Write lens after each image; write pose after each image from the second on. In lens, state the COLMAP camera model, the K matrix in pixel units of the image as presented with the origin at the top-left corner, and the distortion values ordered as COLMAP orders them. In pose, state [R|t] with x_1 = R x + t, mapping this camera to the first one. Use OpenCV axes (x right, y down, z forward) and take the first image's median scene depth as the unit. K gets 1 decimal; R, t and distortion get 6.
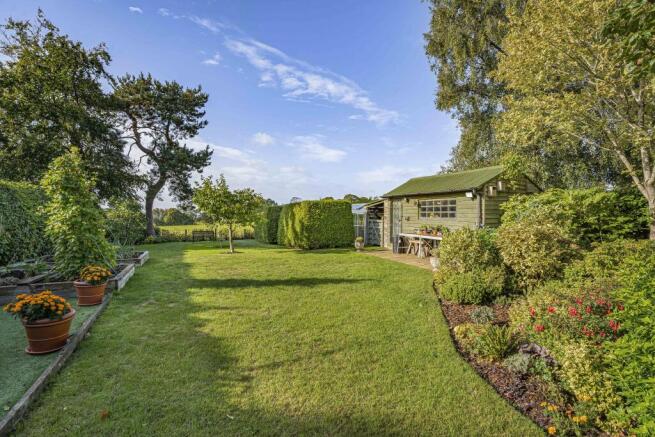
lens RADIAL K [[311.4, 0, 328.0], [0, 311.4, 218.6], [0, 0, 1]] dist [-0.047002, 0.010814]
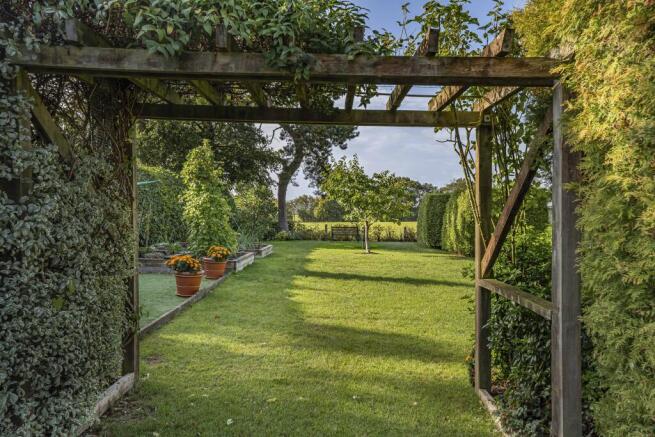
lens RADIAL K [[538.0, 0, 331.6], [0, 538.0, 215.1], [0, 0, 1]] dist [0.012438, 0.004051]
pose [[0.895153, 0.025320, -0.445040, 0.159695], [-0.025165, 0.999664, 0.006258, 0.005075], [0.445048, 0.005598, 0.895489, -0.195552]]
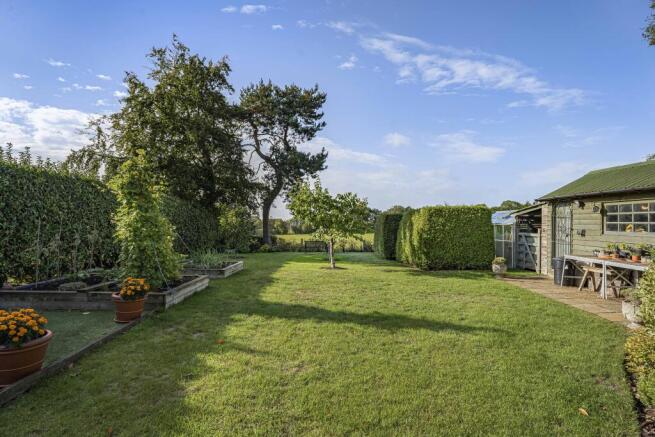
lens RADIAL K [[340.1, 0, 322.2], [0, 340.1, 220.8], [0, 0, 1]] dist [-0.033101, 0.012377]
pose [[0.905161, 0.008956, -0.424975, 0.045640], [-0.018731, 0.999647, -0.018830, -0.000993], [0.424656, 0.025004, 0.905009, 0.104255]]
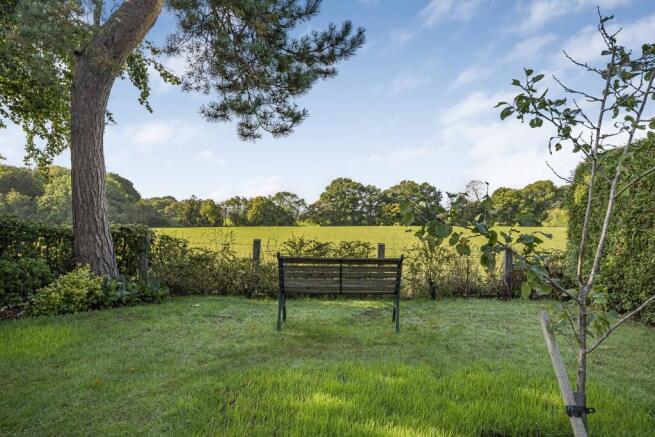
lens RADIAL K [[538.0, 0, 327.5], [0, 538.0, 217.9], [0, 0, 1]] dist [0.012438, 0.004051]
pose [[0.939121, 0.028331, -0.342416, -0.336593], [-0.029767, 0.999556, 0.001062, 0.019821], [0.342294, 0.009196, 0.939548, 0.787779]]
